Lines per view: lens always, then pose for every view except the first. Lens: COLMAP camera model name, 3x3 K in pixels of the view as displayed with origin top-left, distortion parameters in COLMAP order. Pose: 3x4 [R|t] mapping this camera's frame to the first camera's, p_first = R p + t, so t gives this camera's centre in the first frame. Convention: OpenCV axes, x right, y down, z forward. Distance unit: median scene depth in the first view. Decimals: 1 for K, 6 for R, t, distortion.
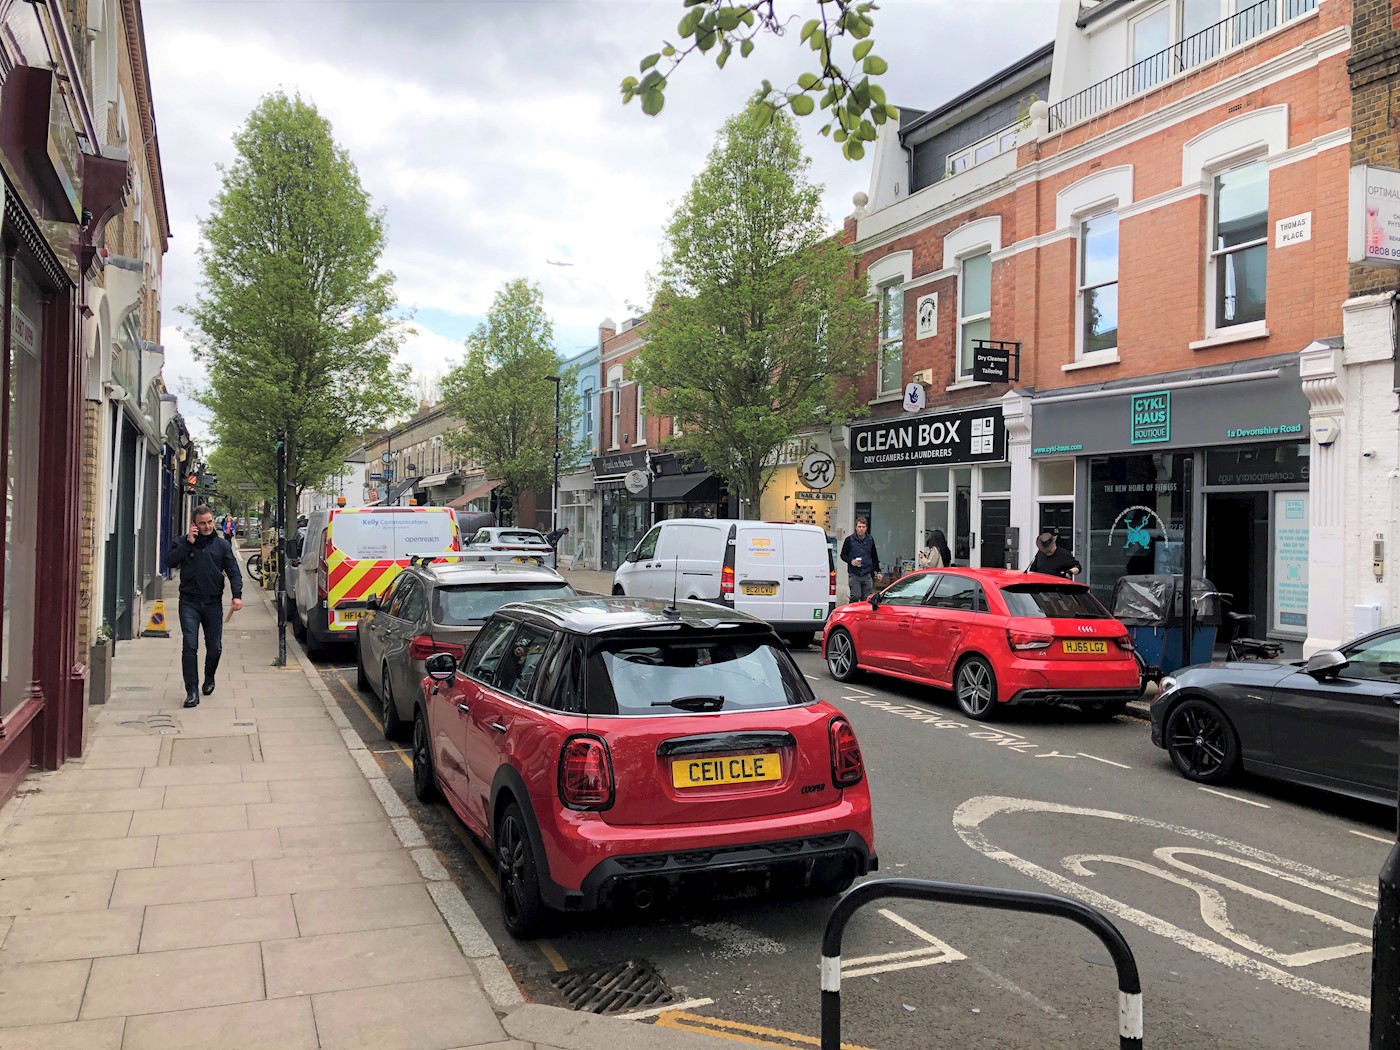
lens RADIAL K [[1117.5, 0, 700.0], [0, 1117.5, 525.0], [0, 0, 1]] dist [0.128972, -0.300023]
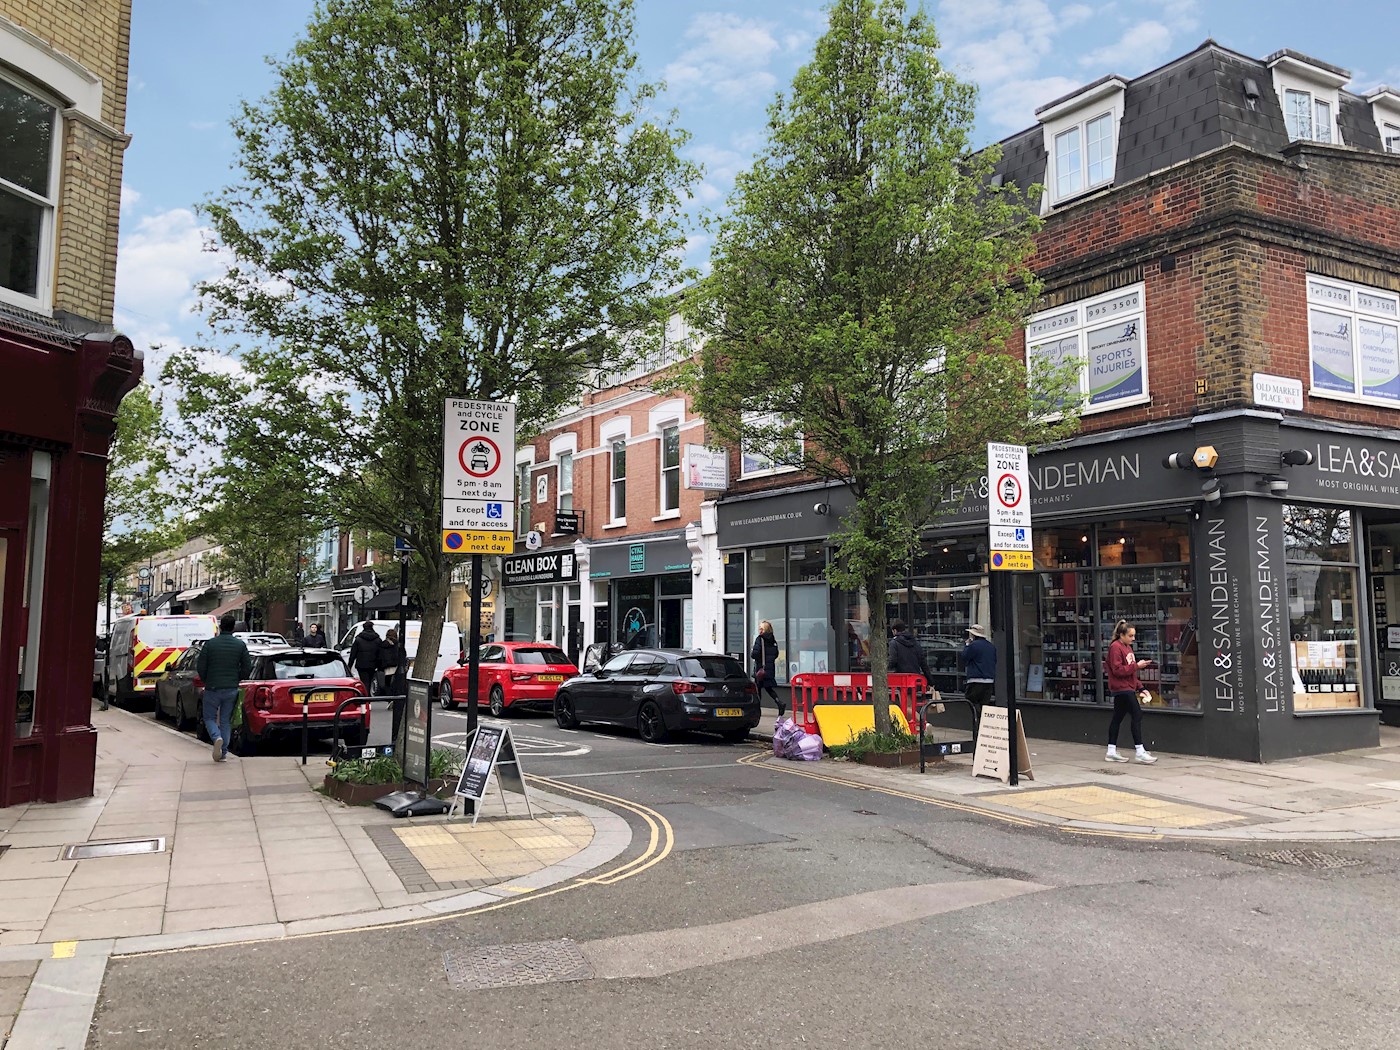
lens RADIAL K [[1117.5, 0, 700.0], [0, 1117.5, 525.0], [0, 0, 1]] dist [0.128972, -0.300023]
pose [[0.981326, 0.000623, 0.192349, 0.123220], [0.017606, 0.995506, -0.093049, 0.015155], [-0.191543, 0.094698, 0.976905, -0.594378]]
